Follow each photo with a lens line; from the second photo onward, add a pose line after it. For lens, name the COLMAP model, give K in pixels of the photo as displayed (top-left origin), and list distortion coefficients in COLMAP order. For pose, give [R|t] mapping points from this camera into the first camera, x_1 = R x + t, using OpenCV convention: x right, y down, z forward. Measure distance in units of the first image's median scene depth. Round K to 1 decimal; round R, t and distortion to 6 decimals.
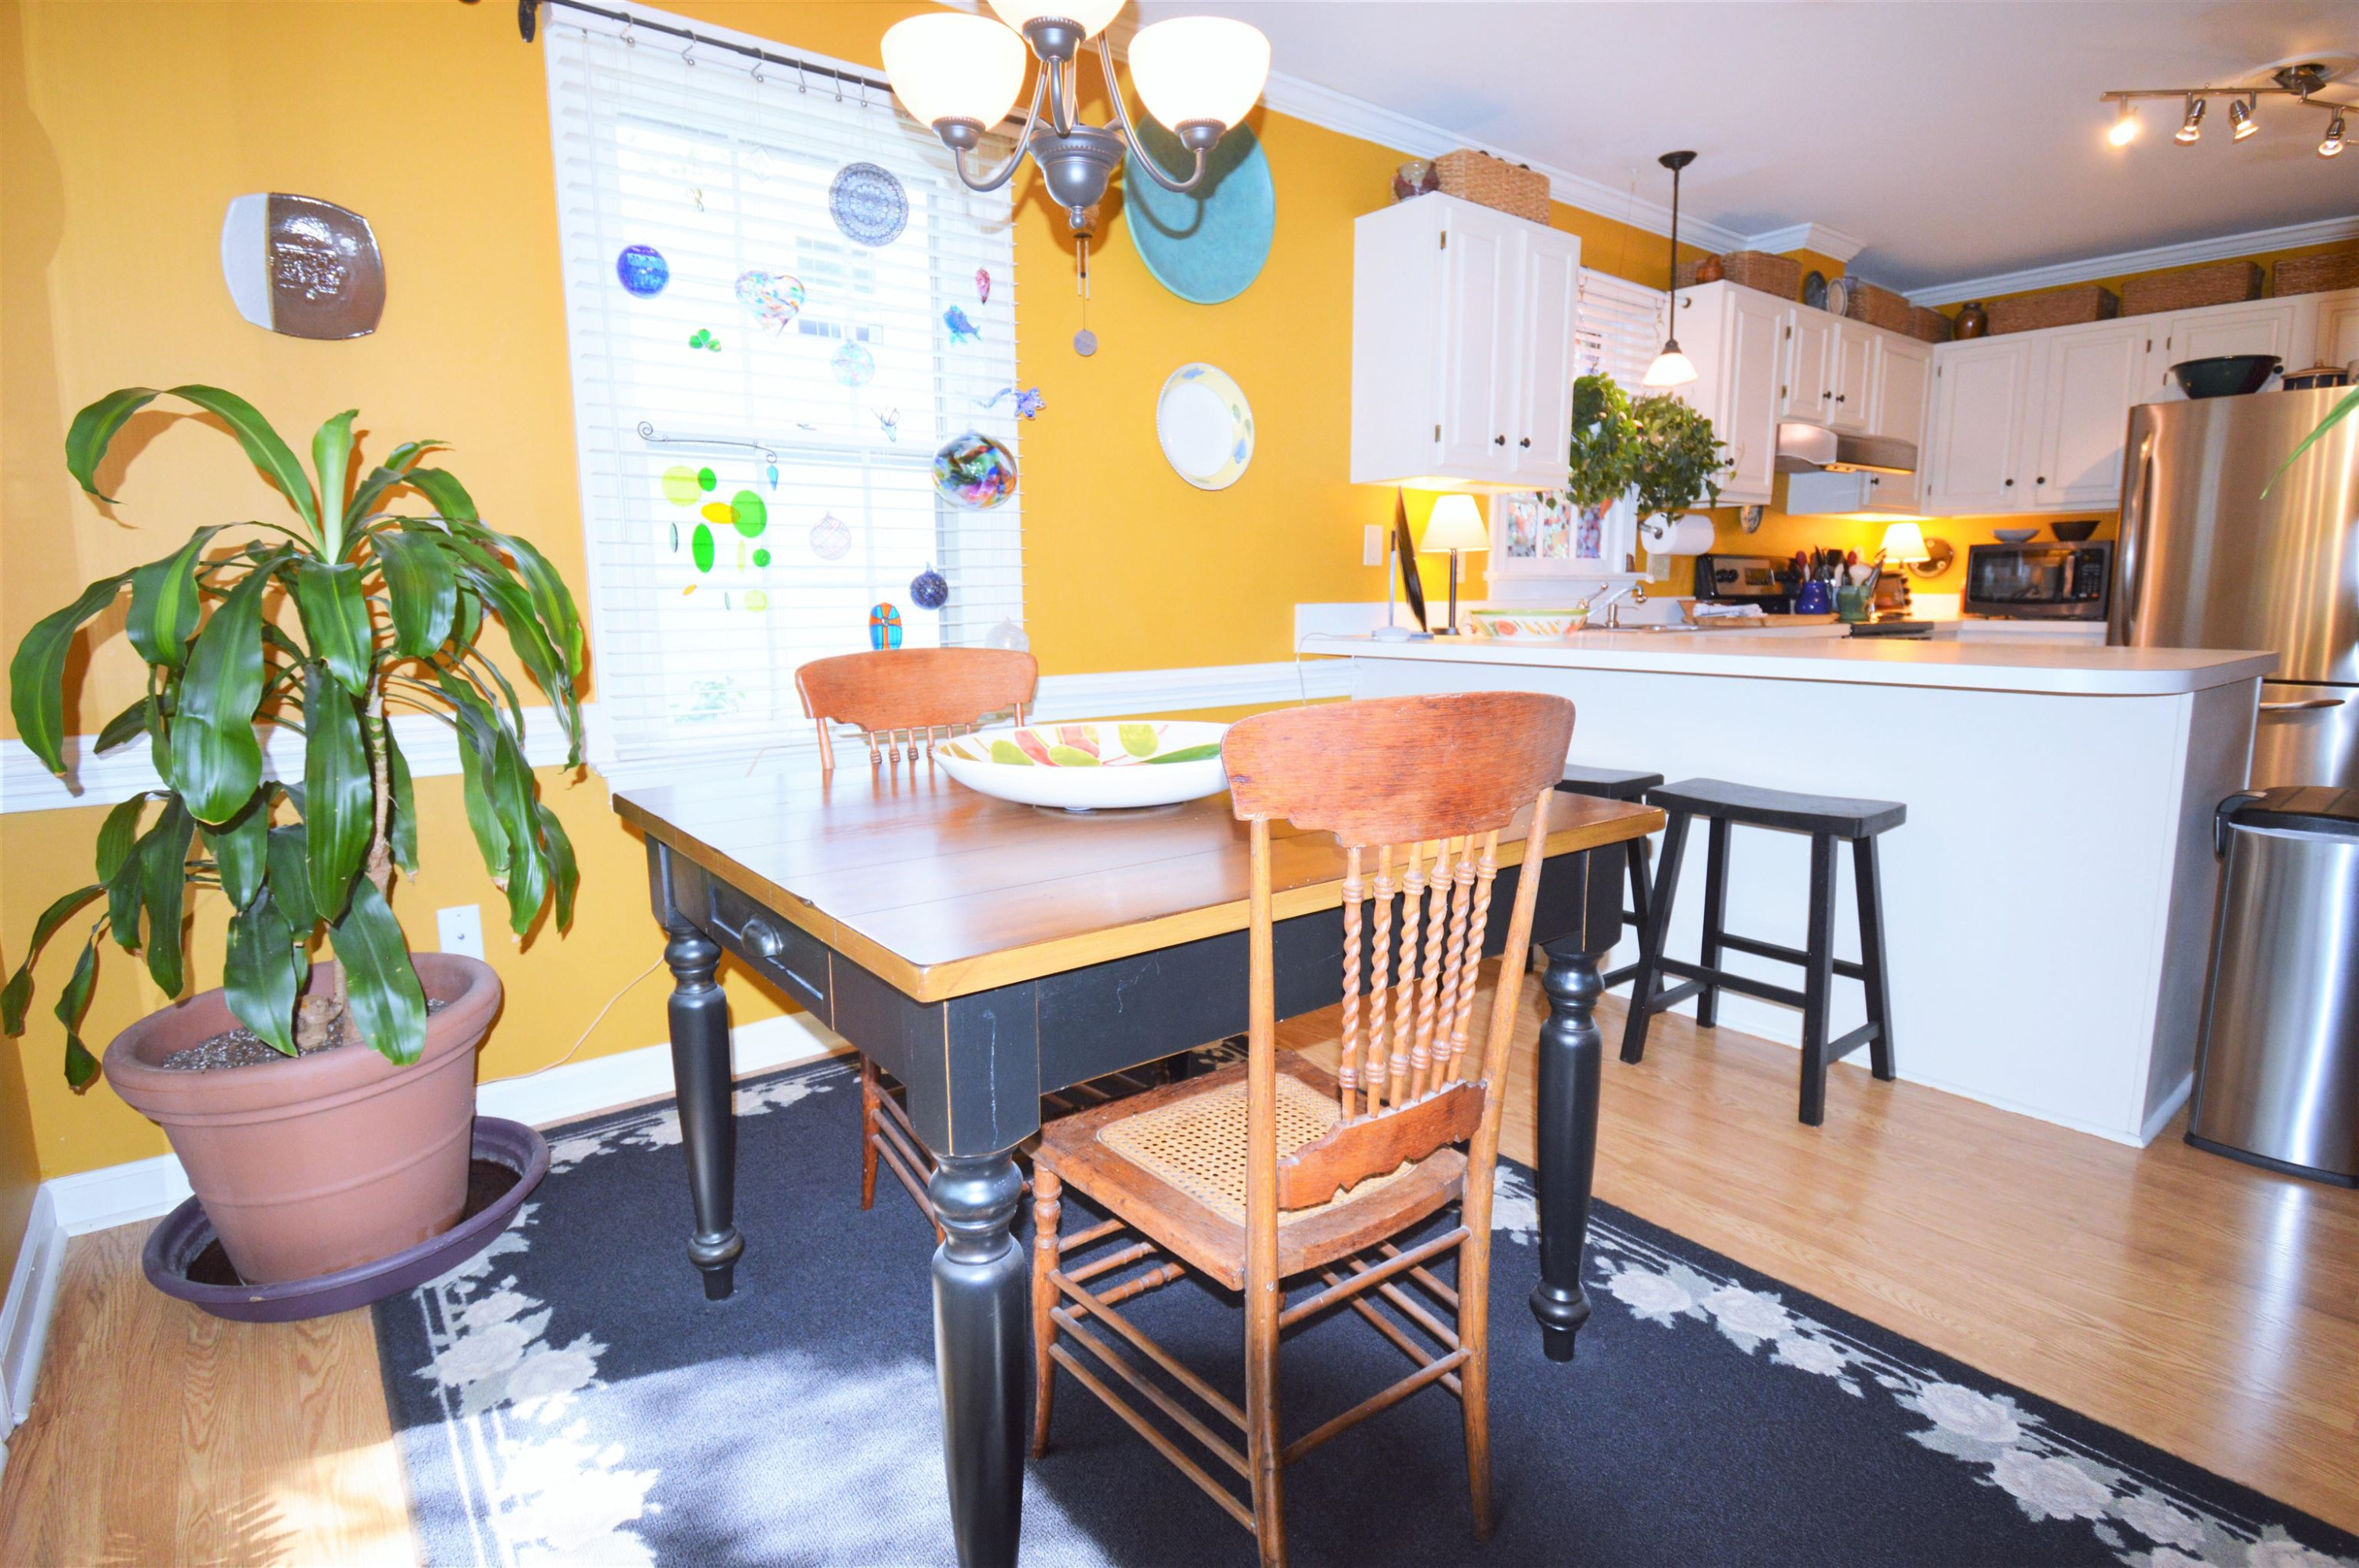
lens RADIAL K [[1242.0, 0, 1179.5], [0, 1242.0, 784.0], [0, 0, 1]] dist [0.019131, 0.000254]
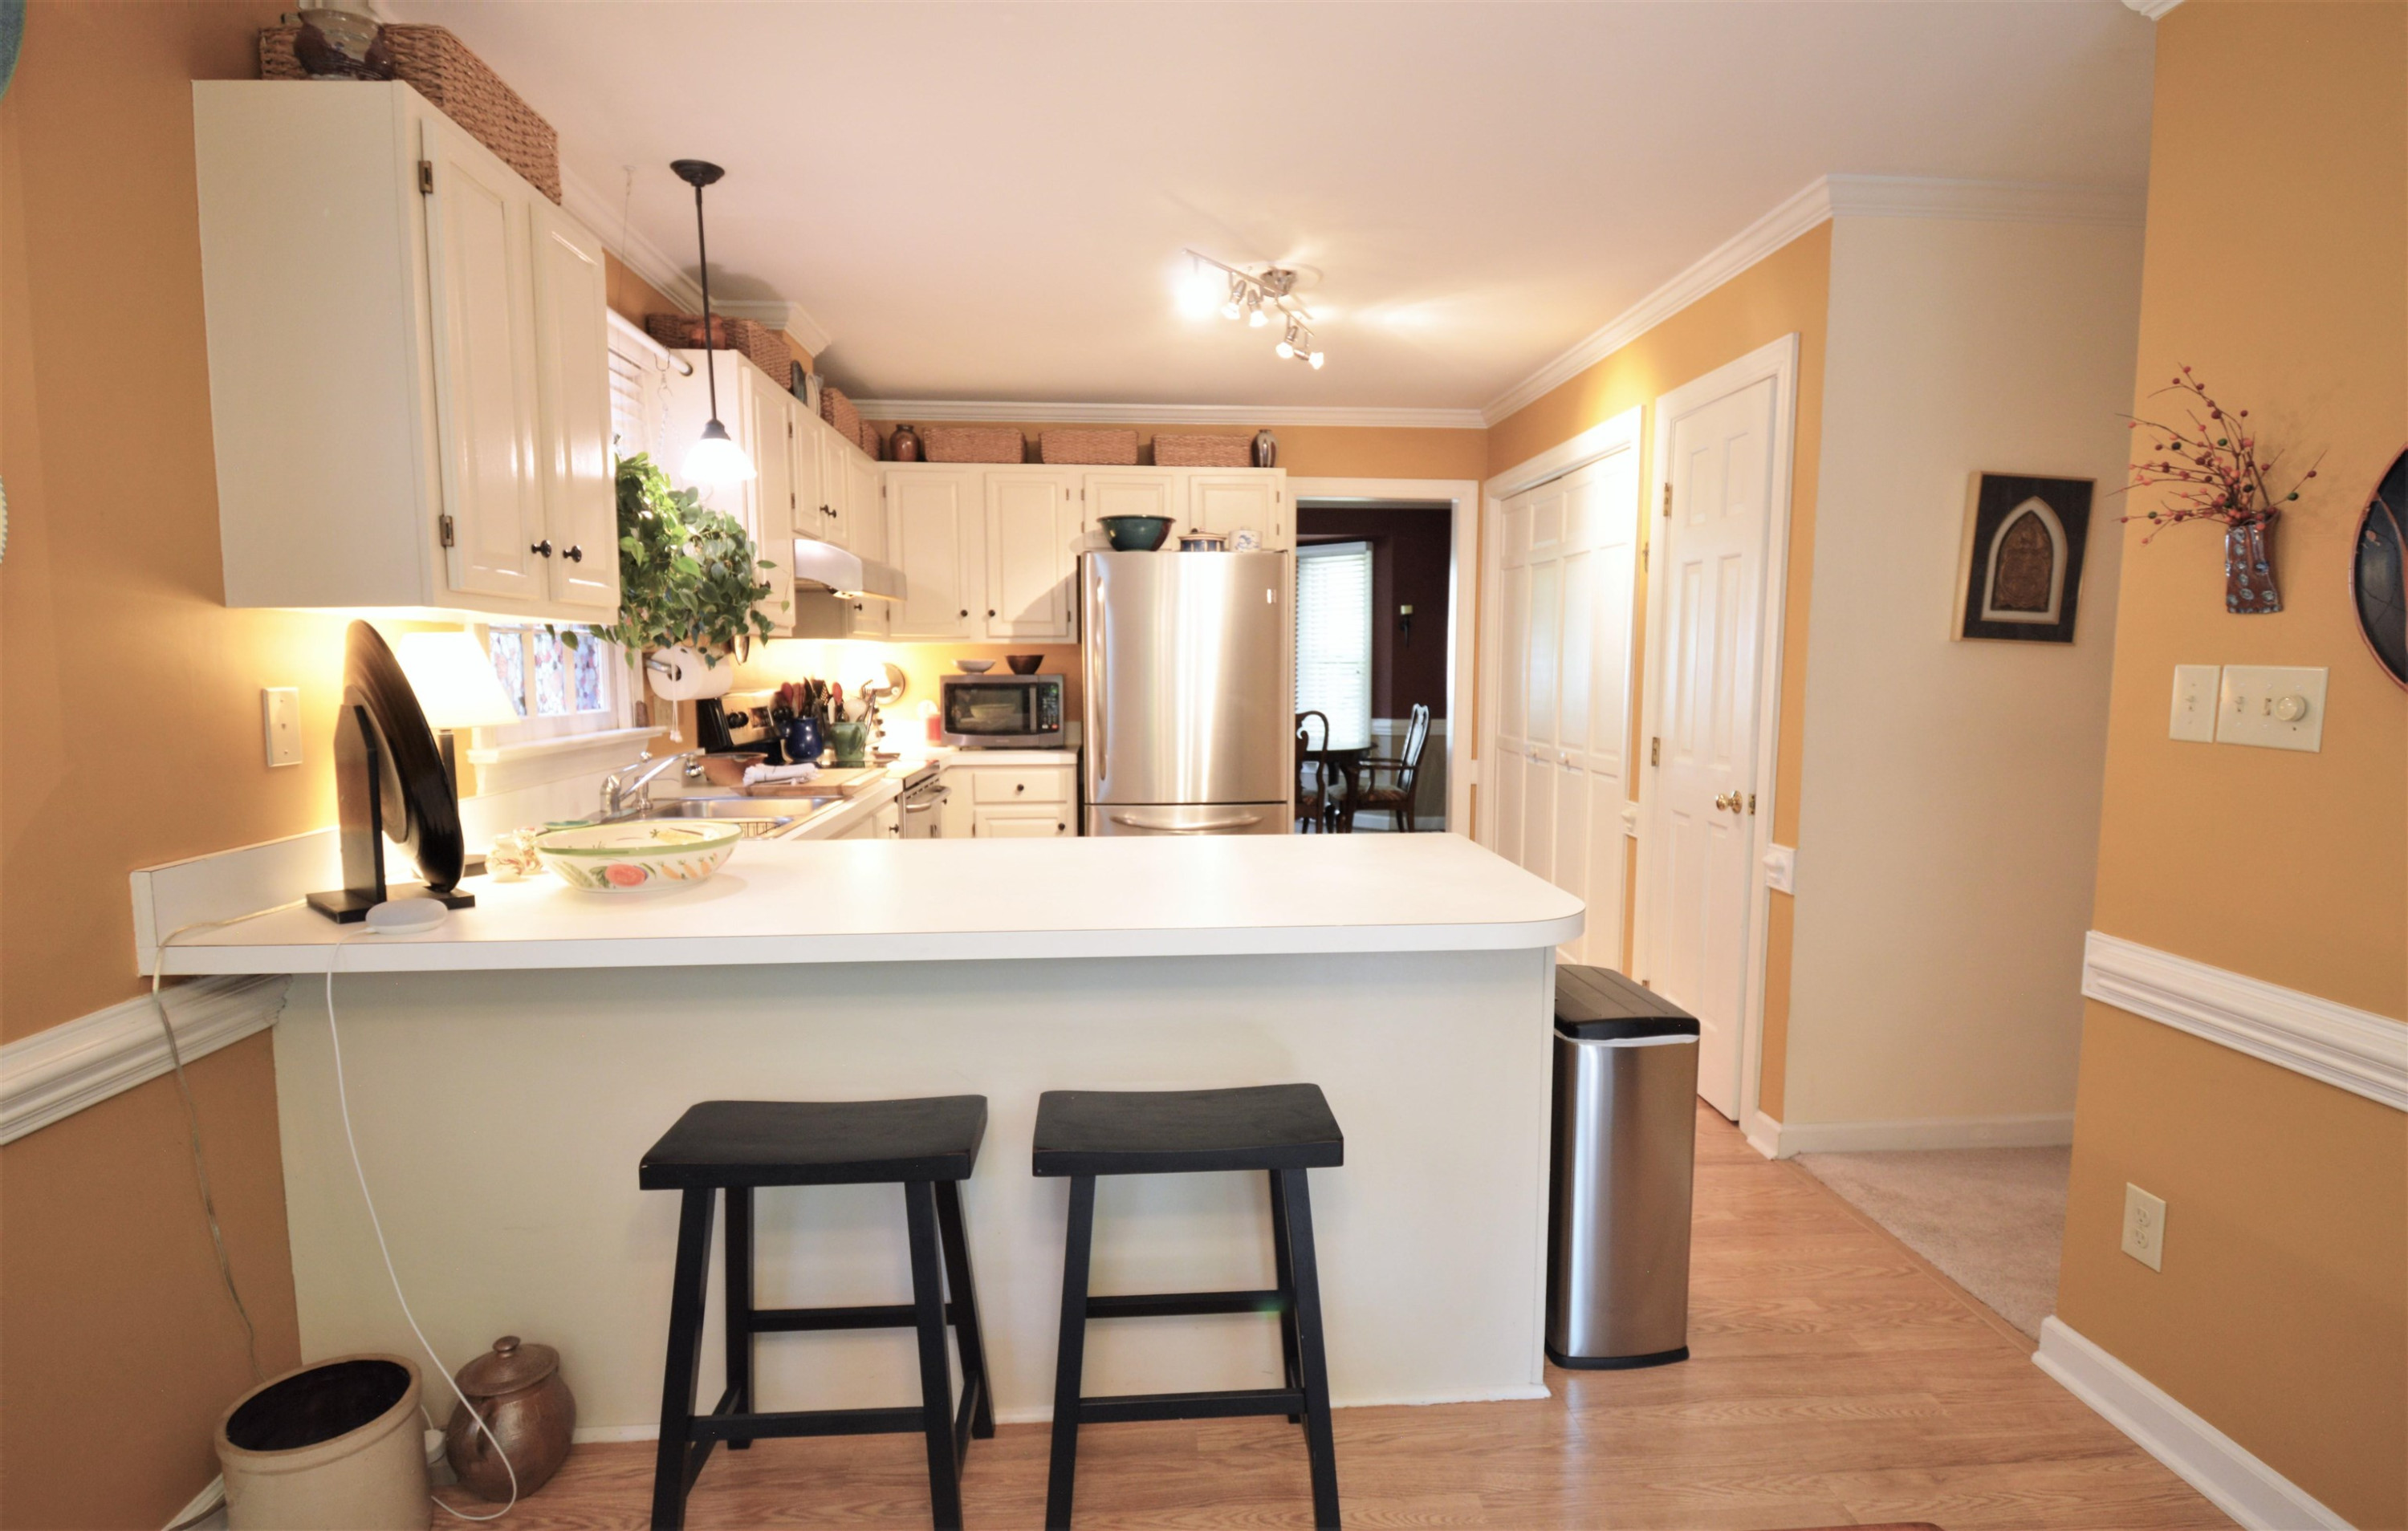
lens RADIAL K [[1251.0, 0, 1205.3], [0, 1251.0, 813.2], [0, 0, 1]] dist [-0.001176, -0.000844]
pose [[0.581995, -0.099891, 0.807034, -0.042701], [0.130405, 0.991047, 0.028625, -0.106872], [-0.802668, 0.088582, 0.589811, 0.342543]]
